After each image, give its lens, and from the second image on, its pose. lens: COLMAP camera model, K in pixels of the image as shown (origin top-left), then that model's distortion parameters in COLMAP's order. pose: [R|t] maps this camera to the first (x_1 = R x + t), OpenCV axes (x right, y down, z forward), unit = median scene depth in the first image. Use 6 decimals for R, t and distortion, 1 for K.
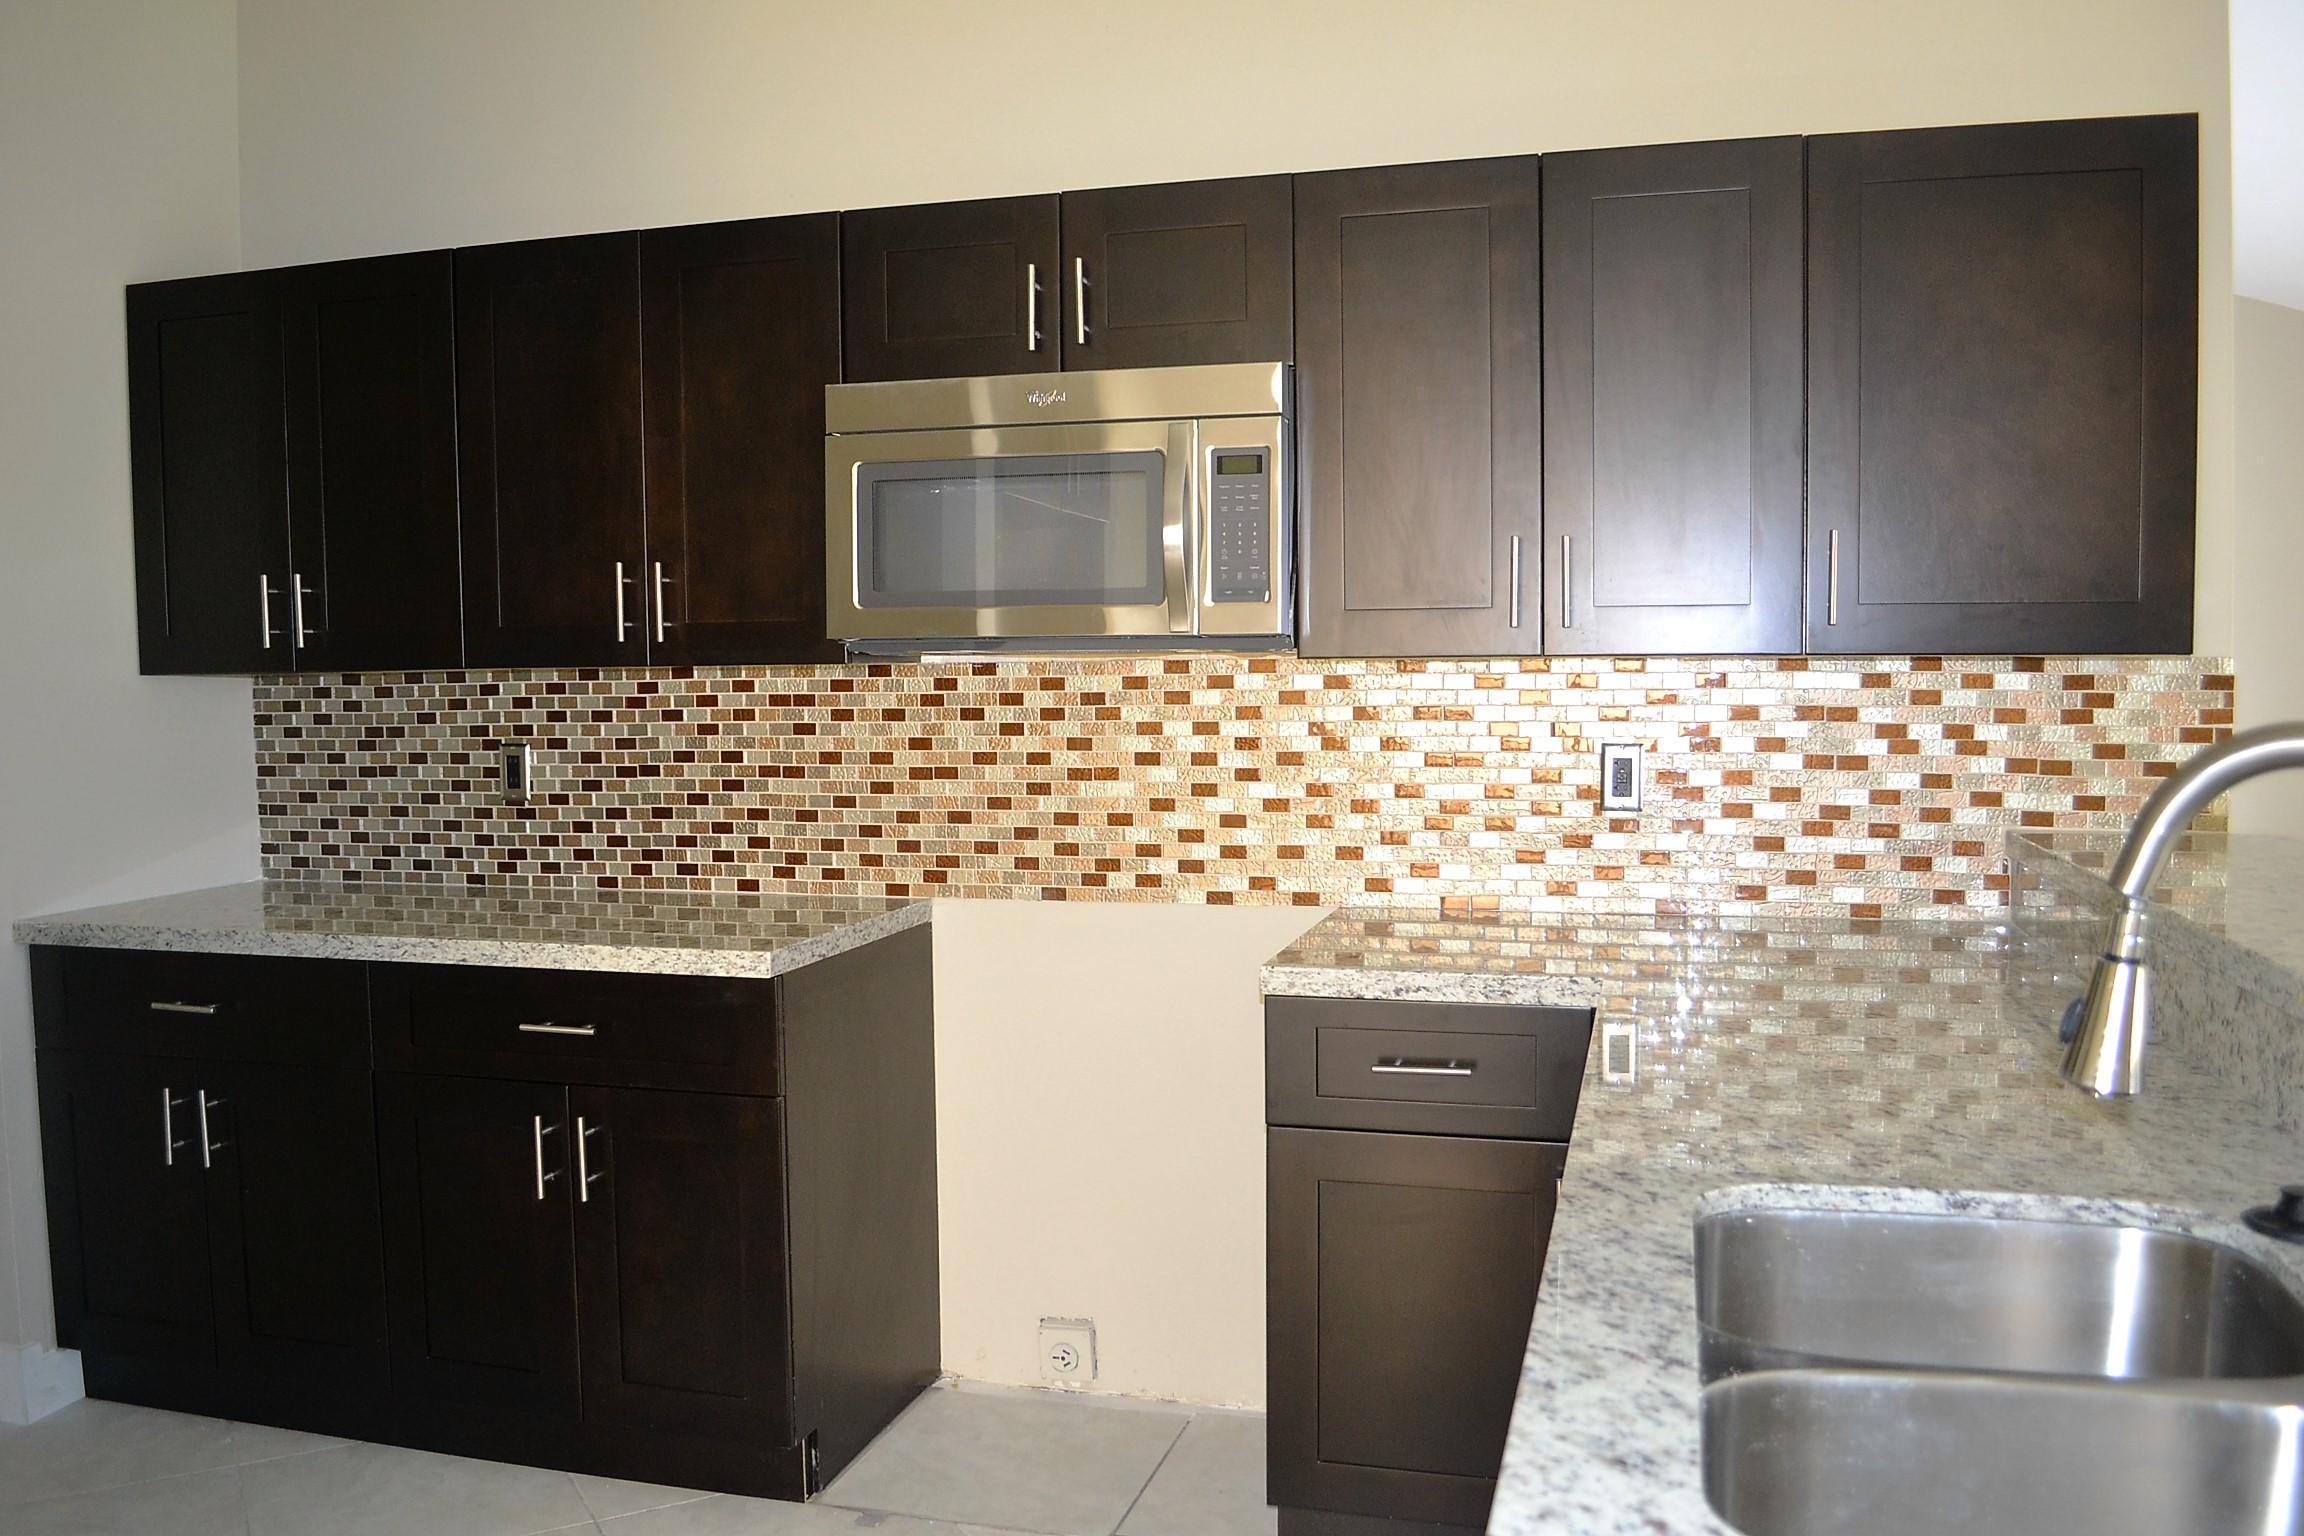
lens RADIAL K [[1861.3, 0, 1152.0], [0, 1861.3, 768.0], [0, 0, 1]] dist [-0.084067, 0.022442]
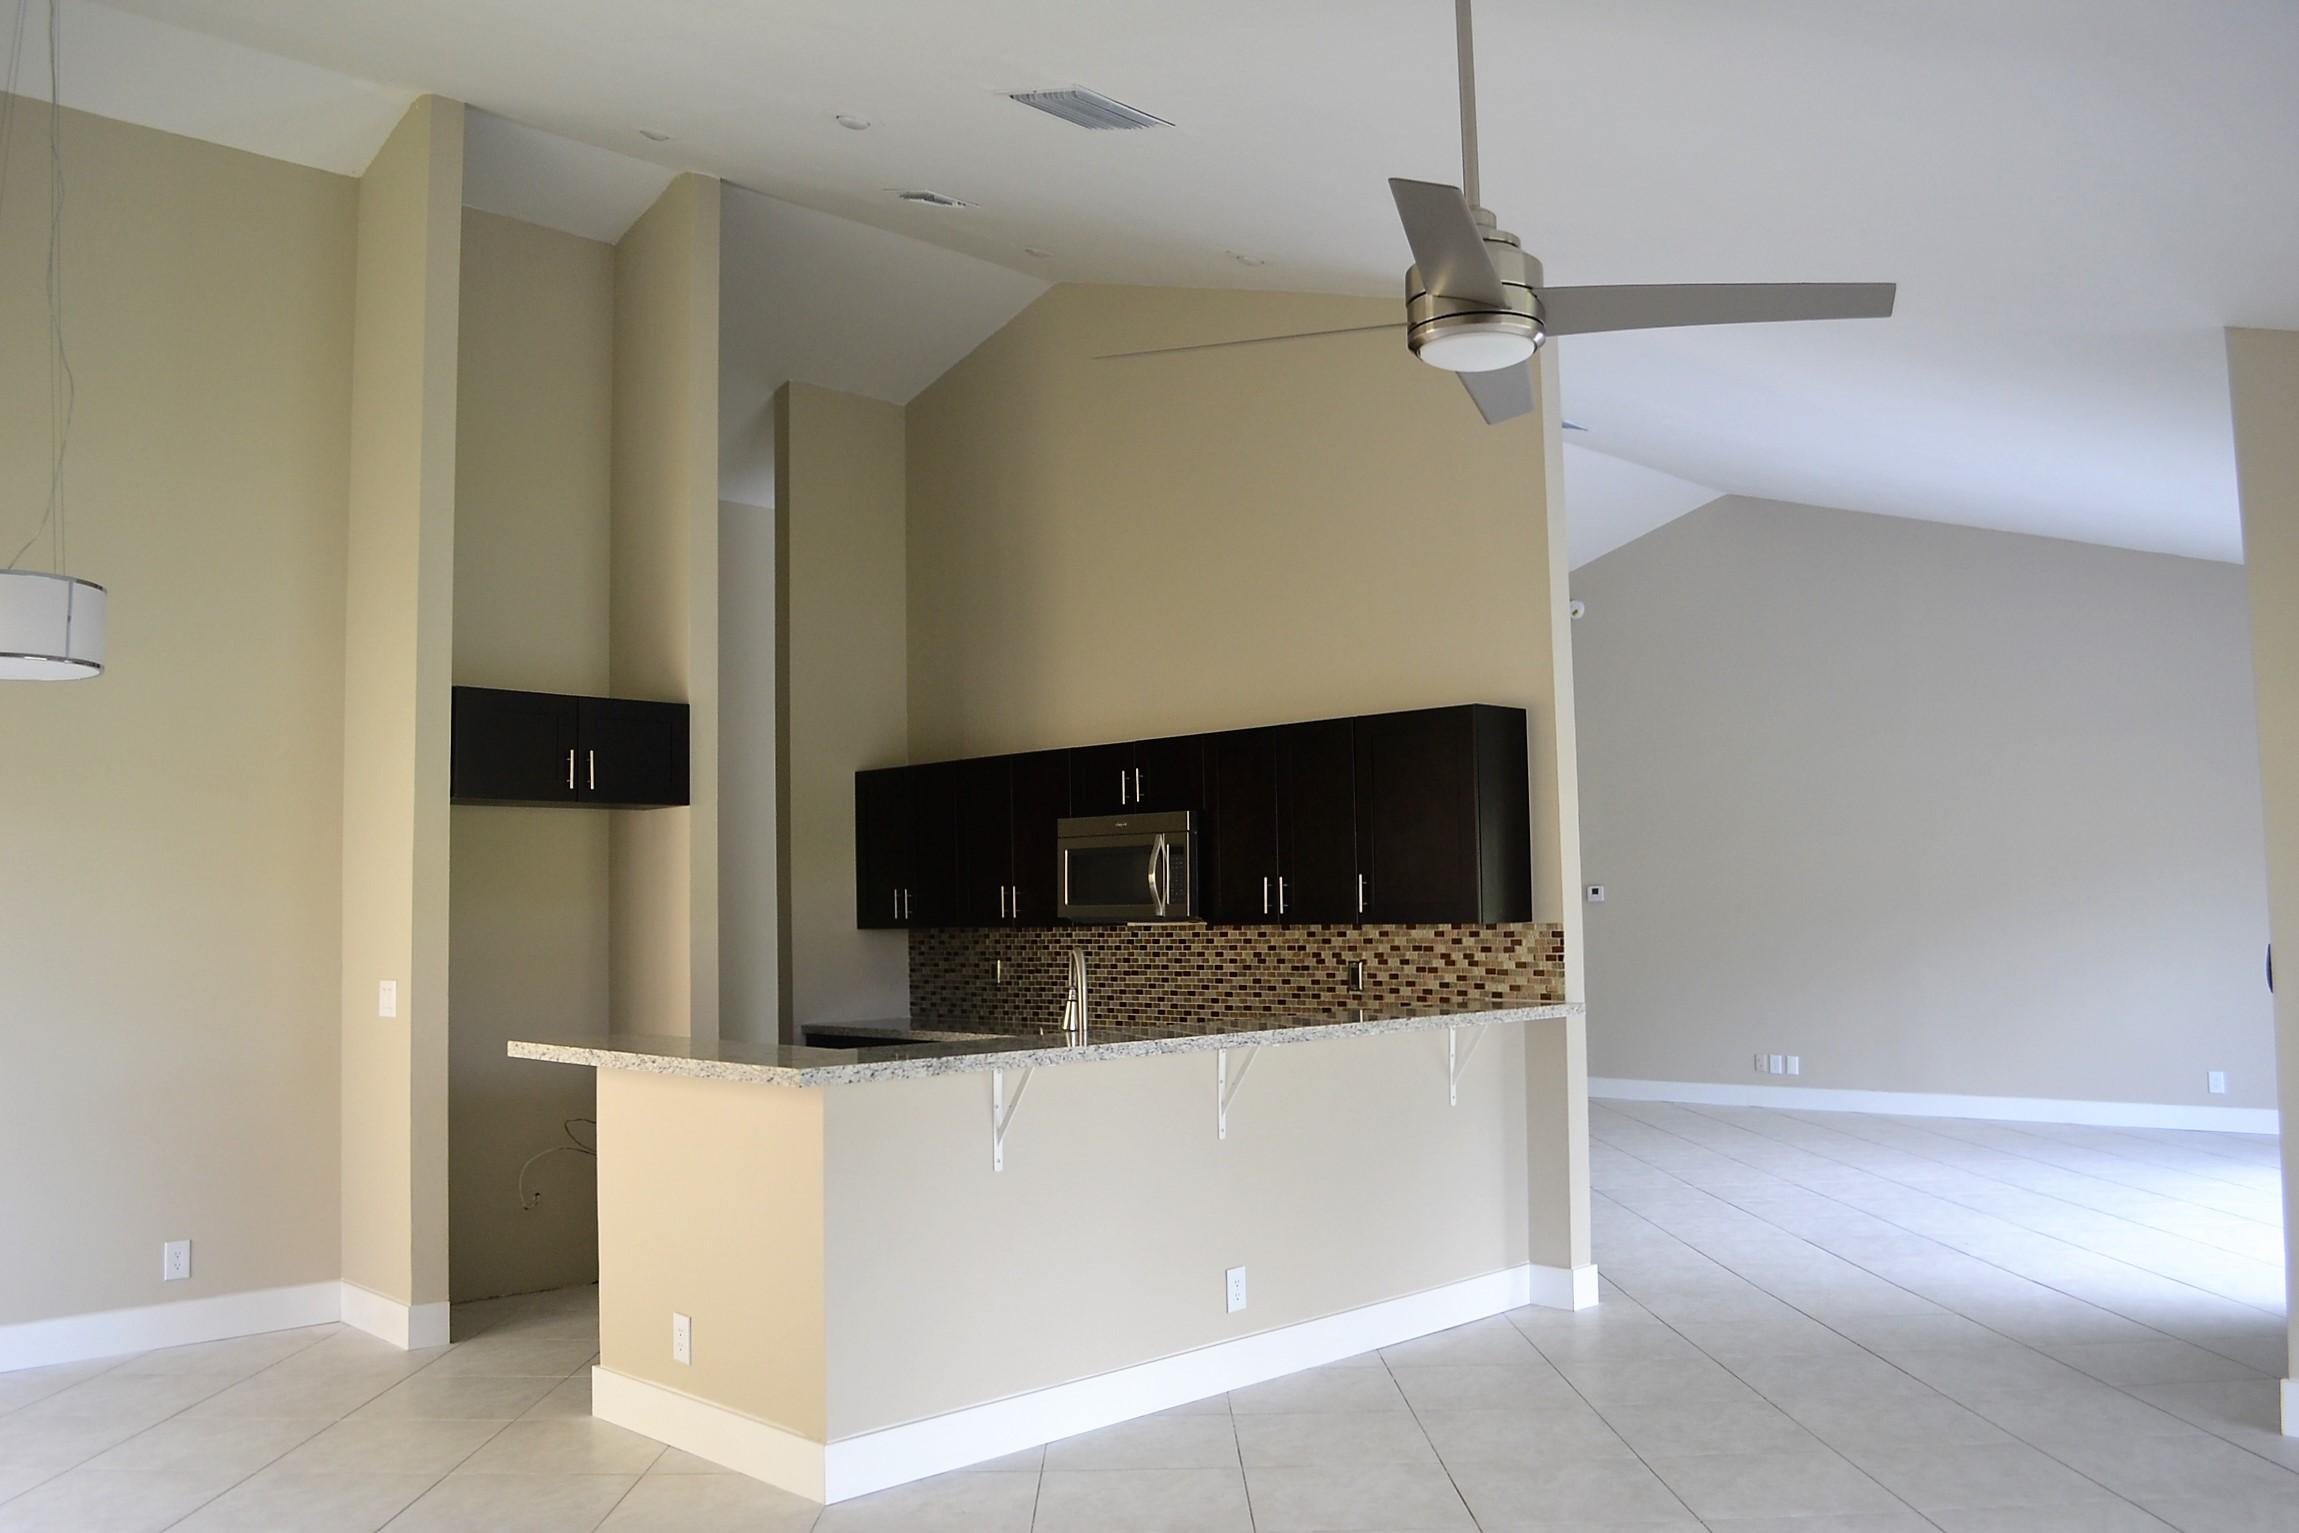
lens RADIAL K [[1857.3, 0, 1149.5], [0, 1857.3, 766.5], [0, 0, 1]] dist [-0.084067, 0.022442]
pose [[0.873750, -0.039647, -0.484757, 1.128416], [-0.027124, 0.991149, -0.129954, 0.051982], [0.485619, 0.126696, 0.864941, -1.122937]]
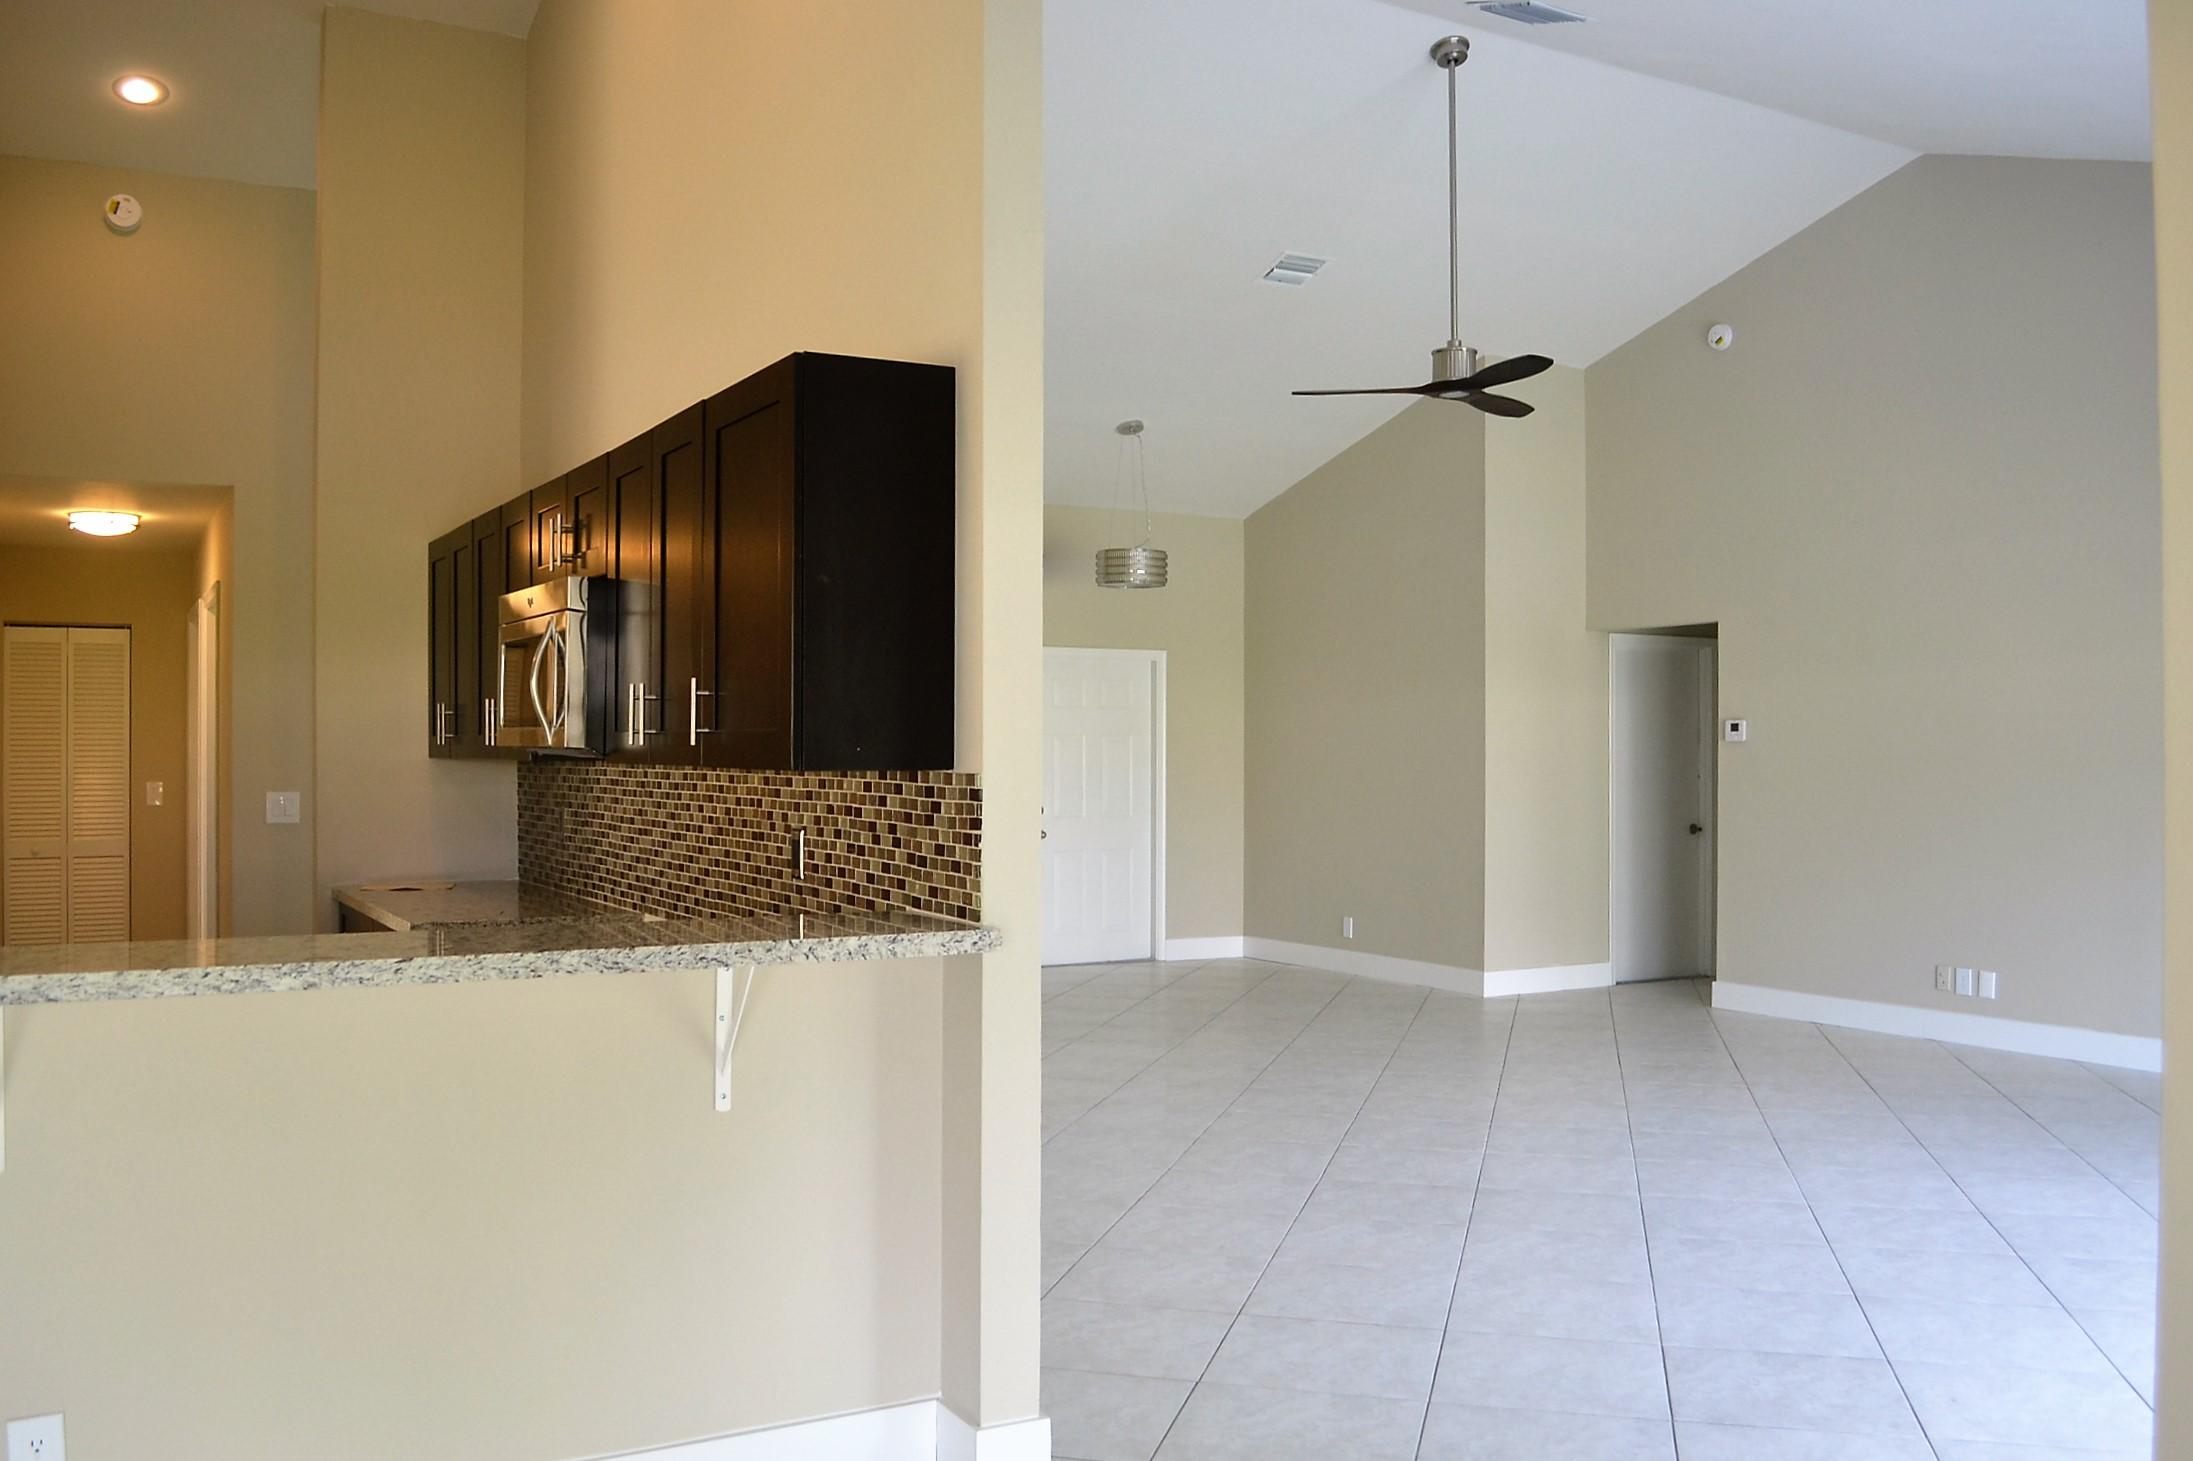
lens RADIAL K [[1850.9, 0, 1096.5], [0, 1850.9, 730.5], [0, 0, 1]] dist [-0.069583, 0.001923]
pose [[0.718175, 0.008061, -0.695816, 1.318445], [-0.057397, 0.997212, -0.047689, -0.032196], [0.693492, 0.074186, 0.716635, 0.169498]]
